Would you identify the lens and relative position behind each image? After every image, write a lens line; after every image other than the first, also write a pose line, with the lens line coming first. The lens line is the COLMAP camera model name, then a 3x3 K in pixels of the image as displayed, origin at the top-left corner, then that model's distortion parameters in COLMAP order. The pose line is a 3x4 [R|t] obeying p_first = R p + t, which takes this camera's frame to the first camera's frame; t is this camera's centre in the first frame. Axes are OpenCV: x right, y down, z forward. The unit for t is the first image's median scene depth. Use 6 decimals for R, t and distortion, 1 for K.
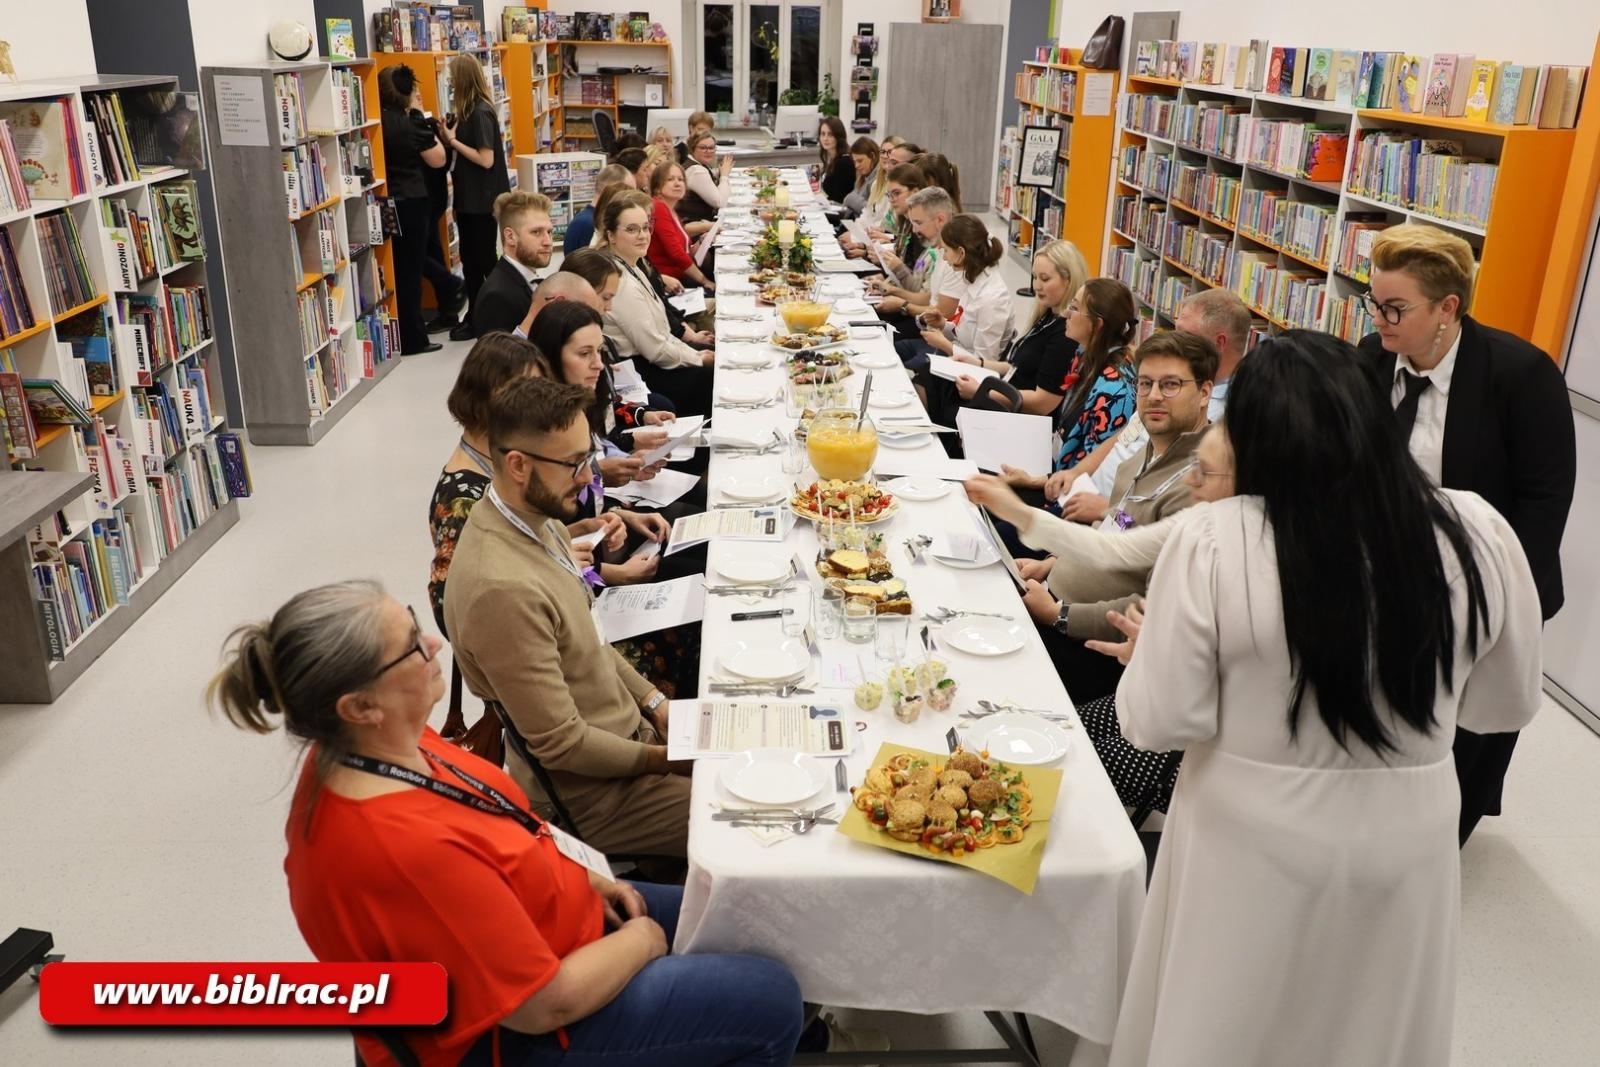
lens RADIAL K [[1289.7, 0, 806.4], [0, 1289.7, 533.0], [0, 0, 1]] dist [0.016783, 0.007245]
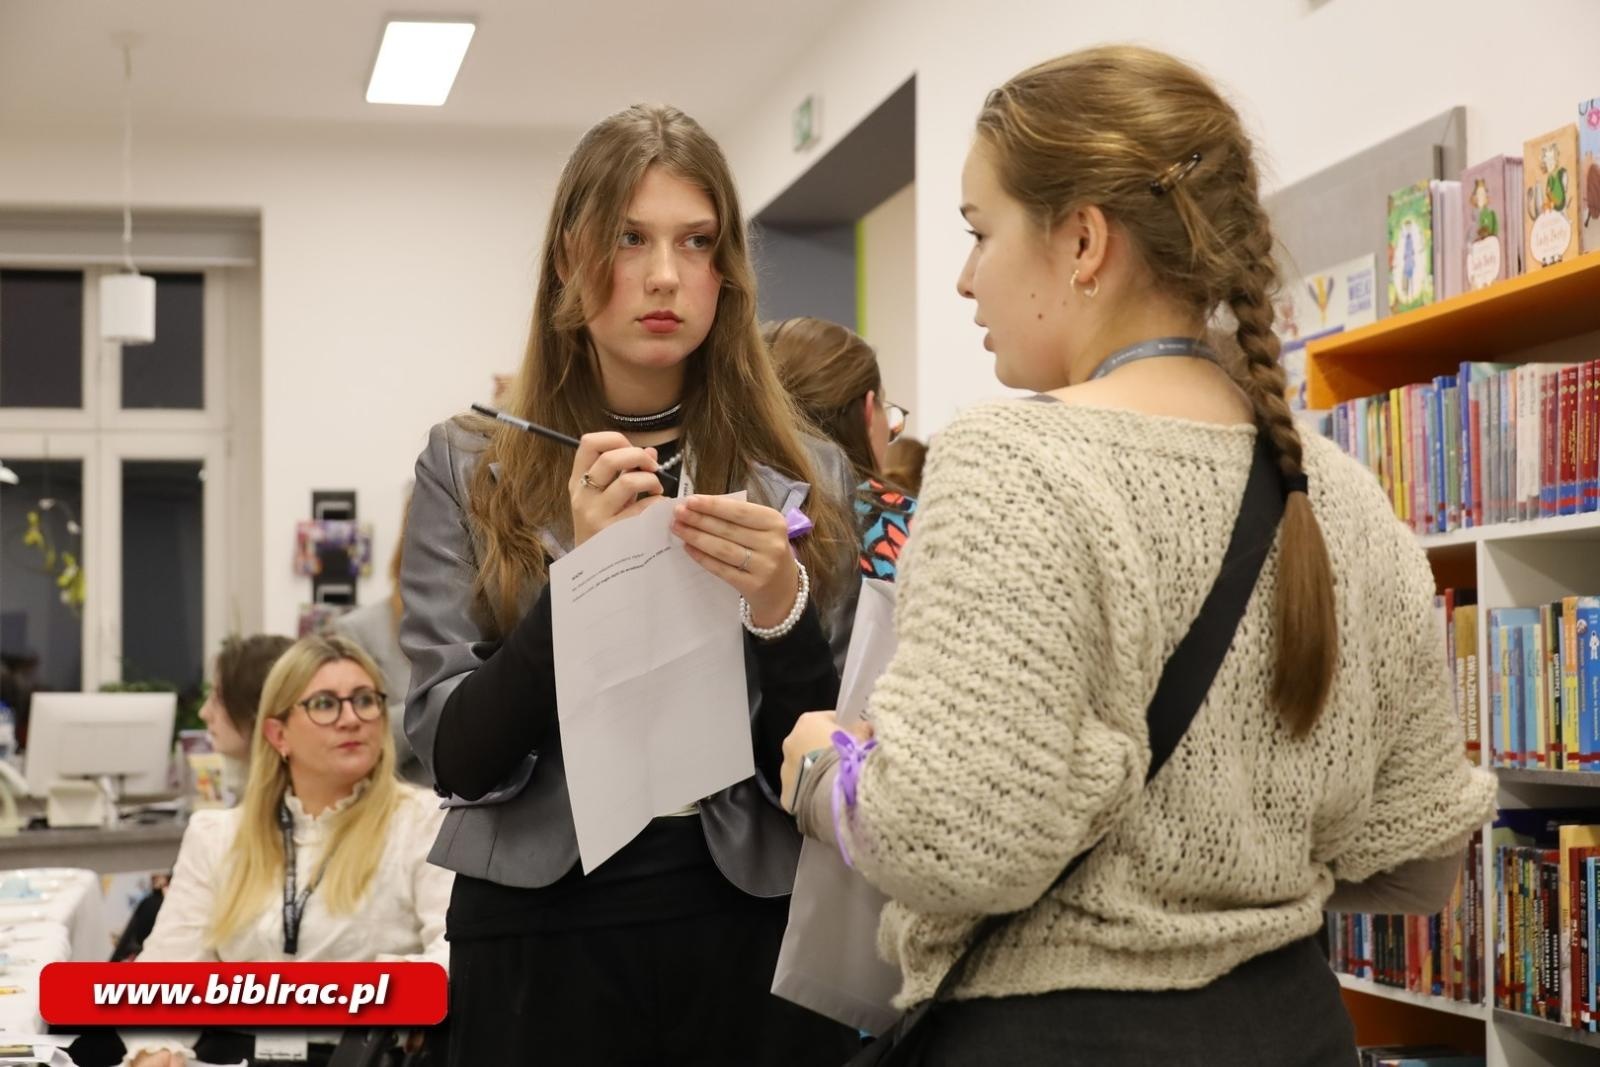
lens RADIAL K [[3177.3, 0, 799.6], [0, 3177.3, 533.4], [0, 0, 1]] dist [-0.080710, 0.000000]
pose [[0.985135, -0.026282, 0.169760, 0.035192], [0.091149, 0.917612, -0.386886, -0.067165], [-0.145606, 0.396609, 0.906367, 0.321453]]
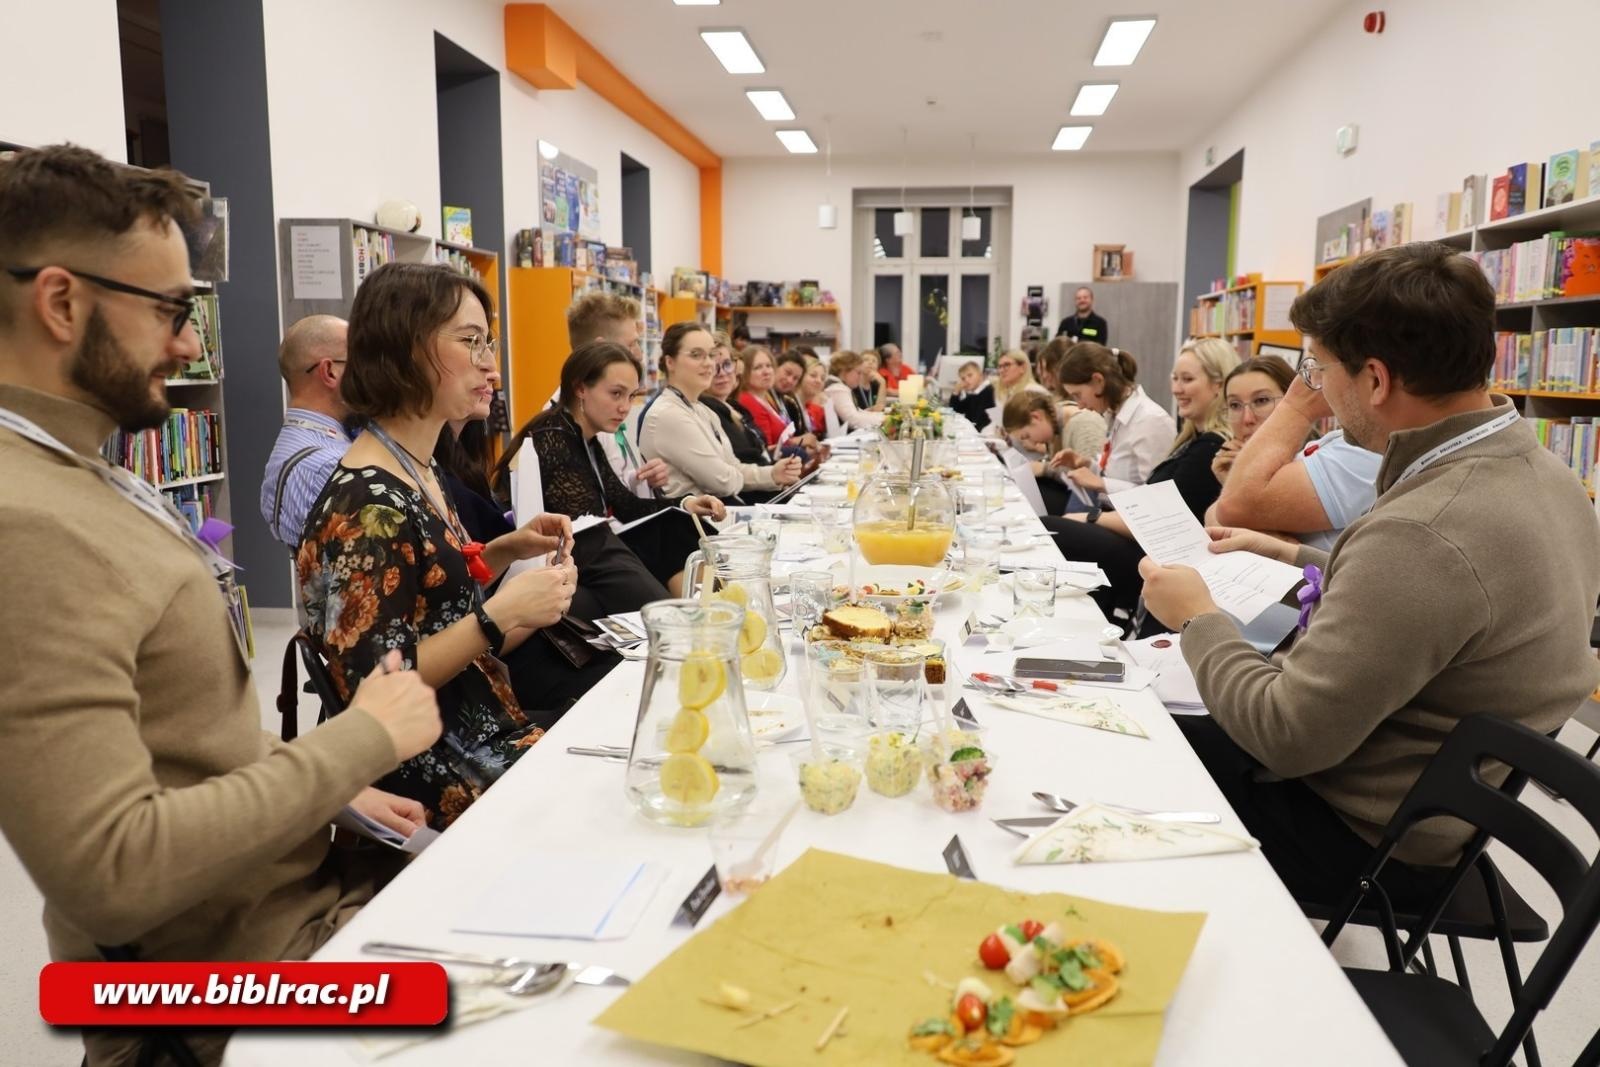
lens RADIAL K [[1289.7, 0, 788.5], [0, 1289.7, 535.6], [0, 0, 1]] dist [0.016783, 0.007245]
pose [[0.987924, 0.002005, -0.154926, 0.017969], [-0.035861, 0.975724, -0.216048, 0.022119], [0.150732, 0.218995, 0.964013, 0.077718]]
